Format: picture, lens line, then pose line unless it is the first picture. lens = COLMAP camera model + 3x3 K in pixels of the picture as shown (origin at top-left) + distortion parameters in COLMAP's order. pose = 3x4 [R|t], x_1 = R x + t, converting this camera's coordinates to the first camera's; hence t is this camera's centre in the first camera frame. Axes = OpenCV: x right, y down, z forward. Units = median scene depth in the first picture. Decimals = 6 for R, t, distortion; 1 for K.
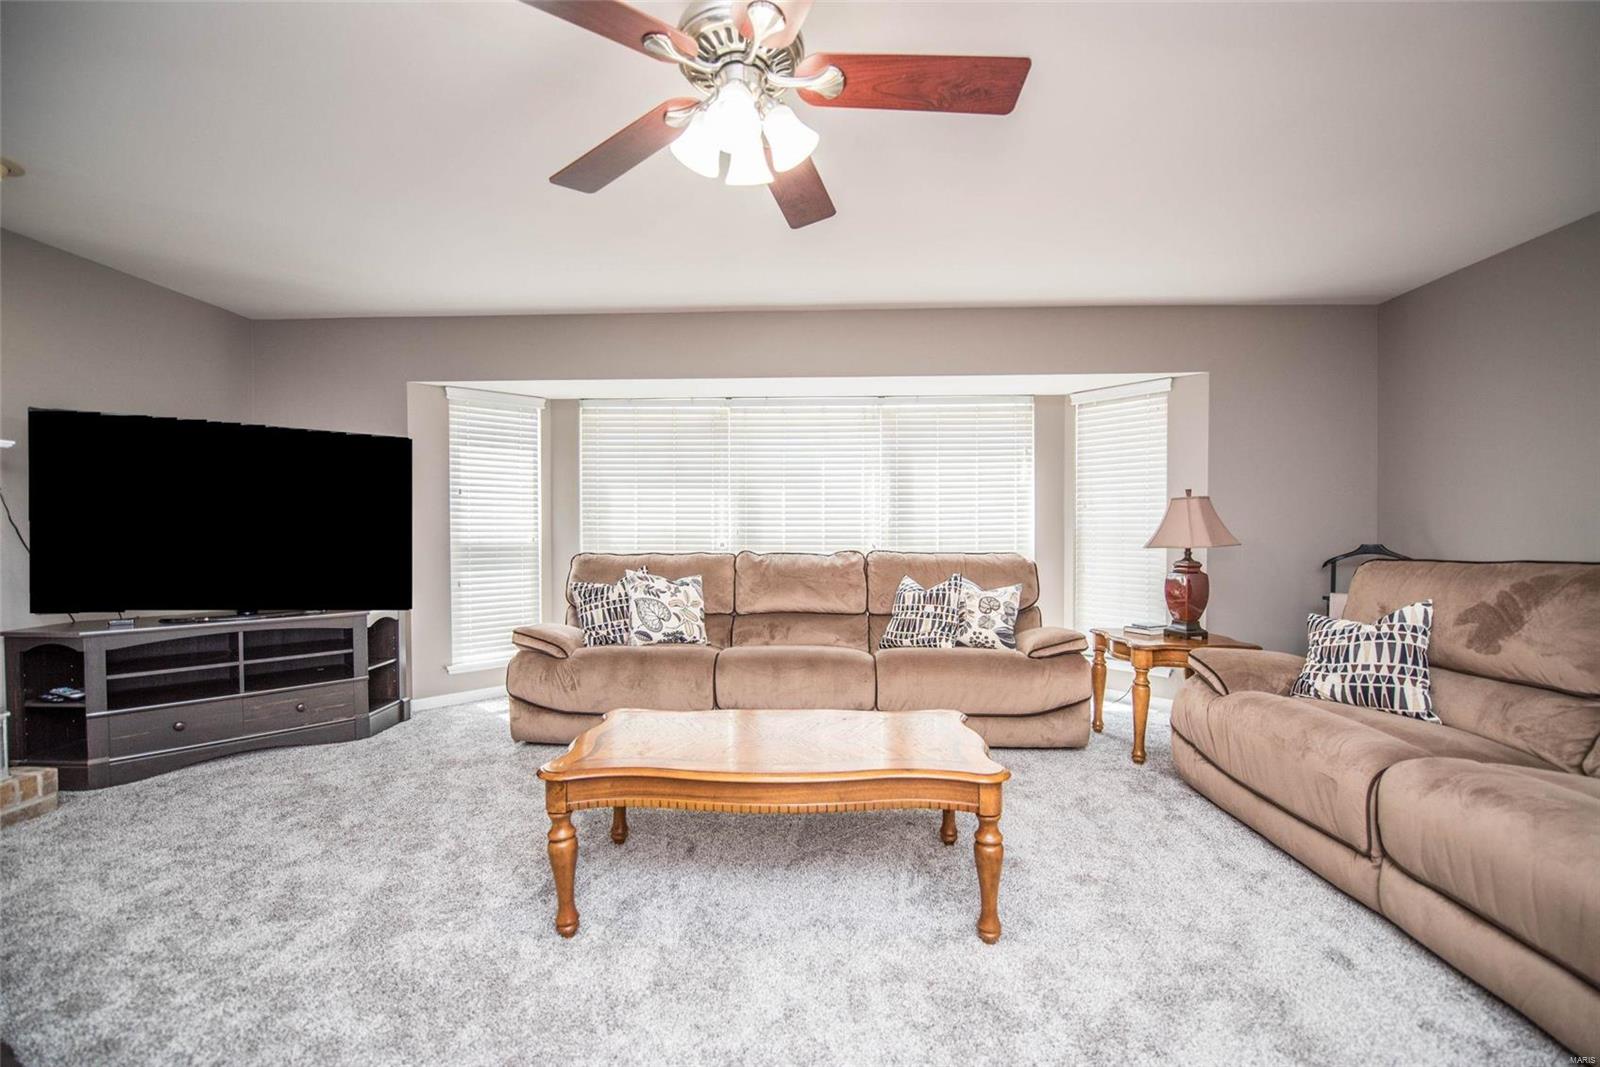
lens RADIAL K [[677.0, 0, 808.4], [0, 677.0, 537.8], [0, 0, 1]] dist [-0.013527, -0.000777]
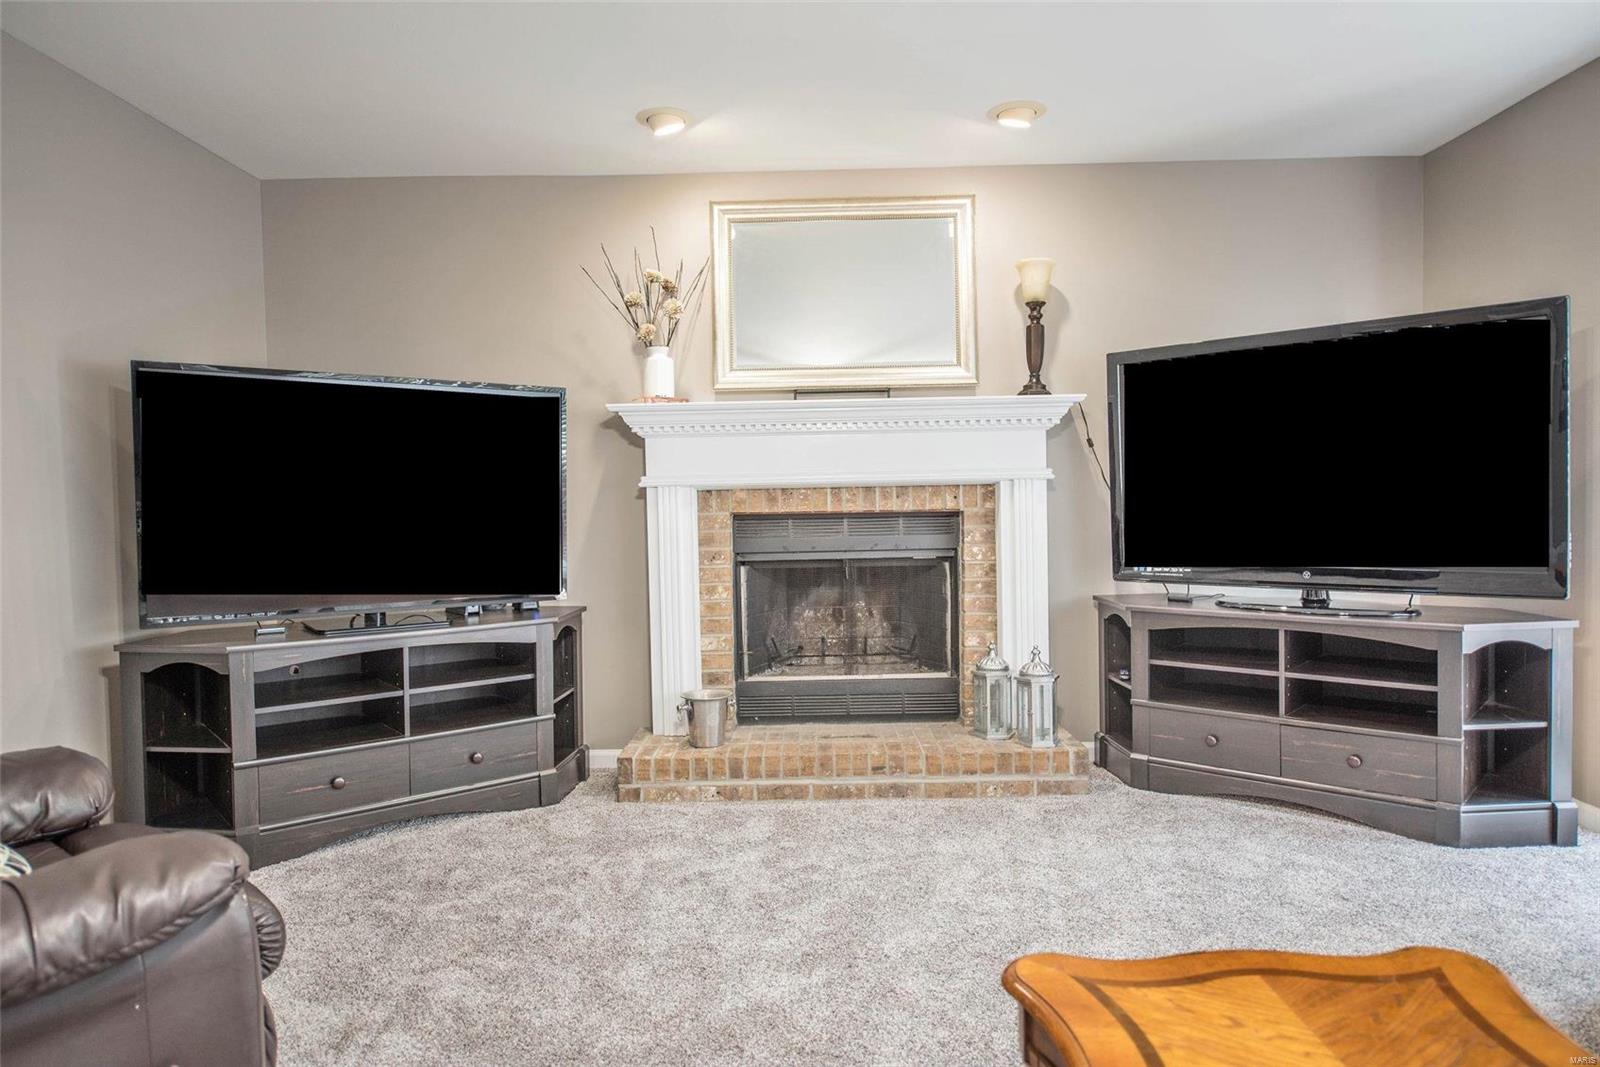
lens RADIAL K [[1024.0, 0, 785.6], [0, 1024.0, 534.6], [0, 0, 1]] dist [0.001044, -0.003910]
pose [[-0.004572, 0.036944, -0.999307, 0.189340], [0.010483, 0.999264, 0.036895, -0.003132], [0.999935, -0.010307, -0.004956, 0.424603]]
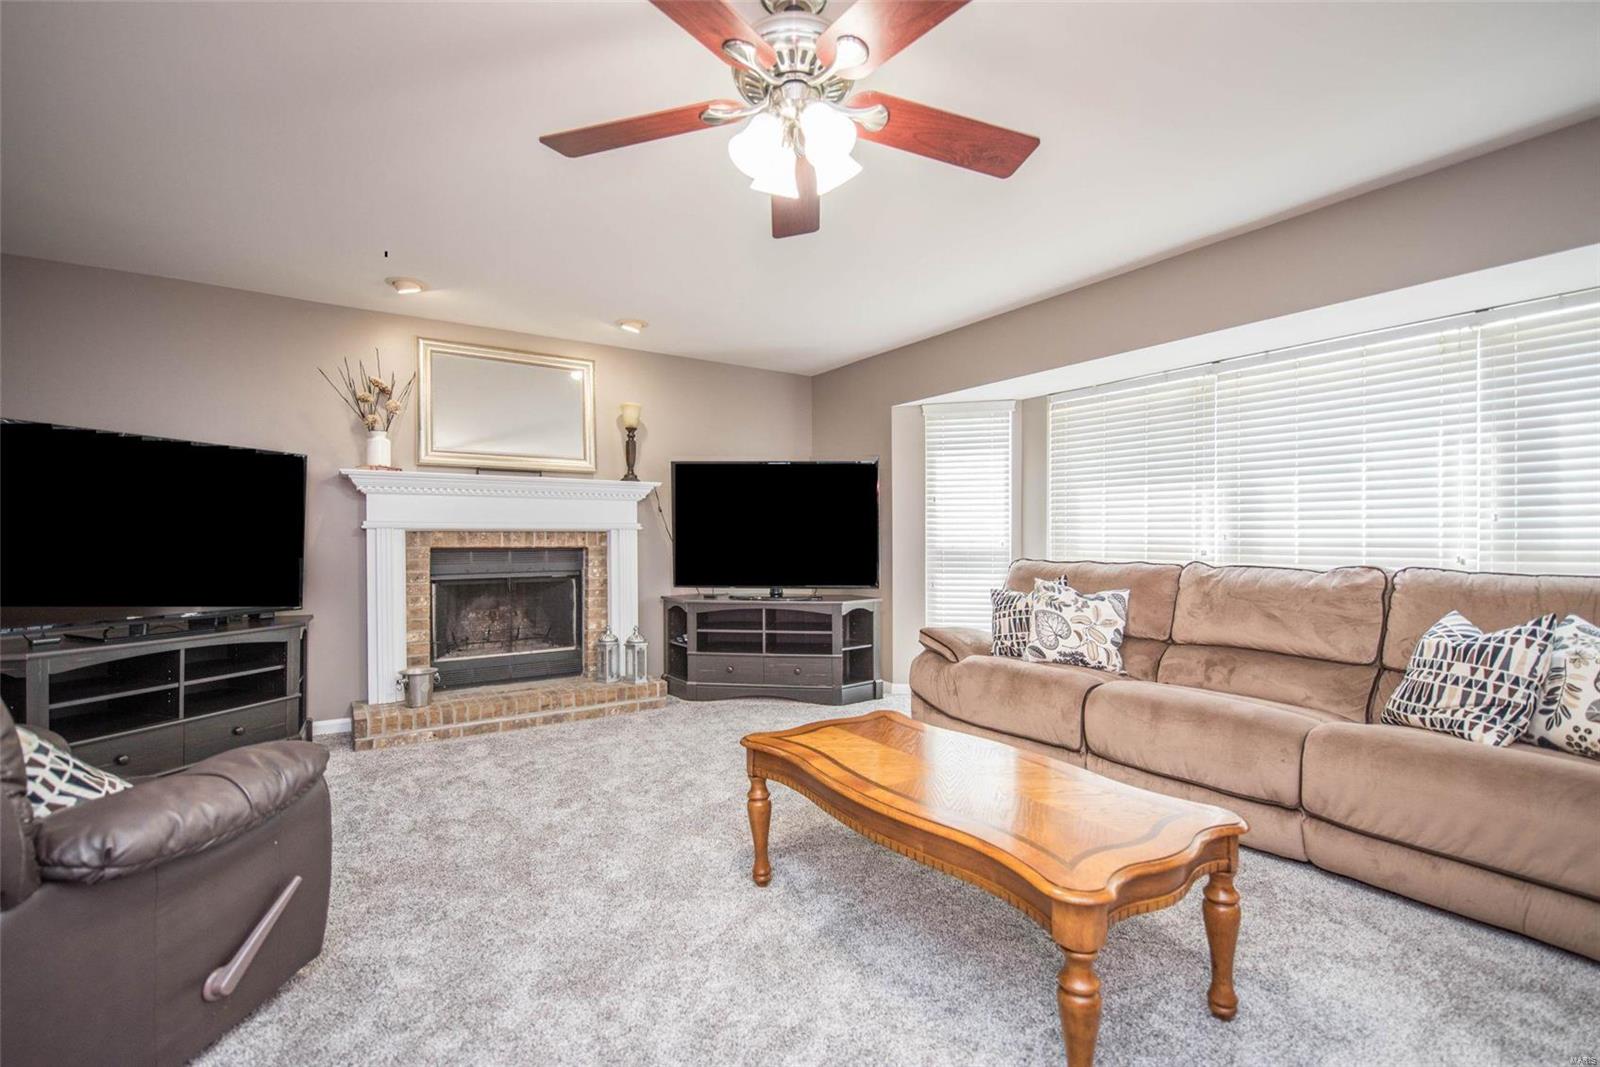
lens RADIAL K [[728.1, 0, 785.6], [0, 728.1, 535.1], [0, 0, 1]] dist [-0.010052, -0.000326]
pose [[0.558525, -0.000711, -0.829487, 0.367629], [-0.007140, 0.999958, -0.005665, -0.003255], [0.829457, 0.009087, 0.558497, 0.171320]]
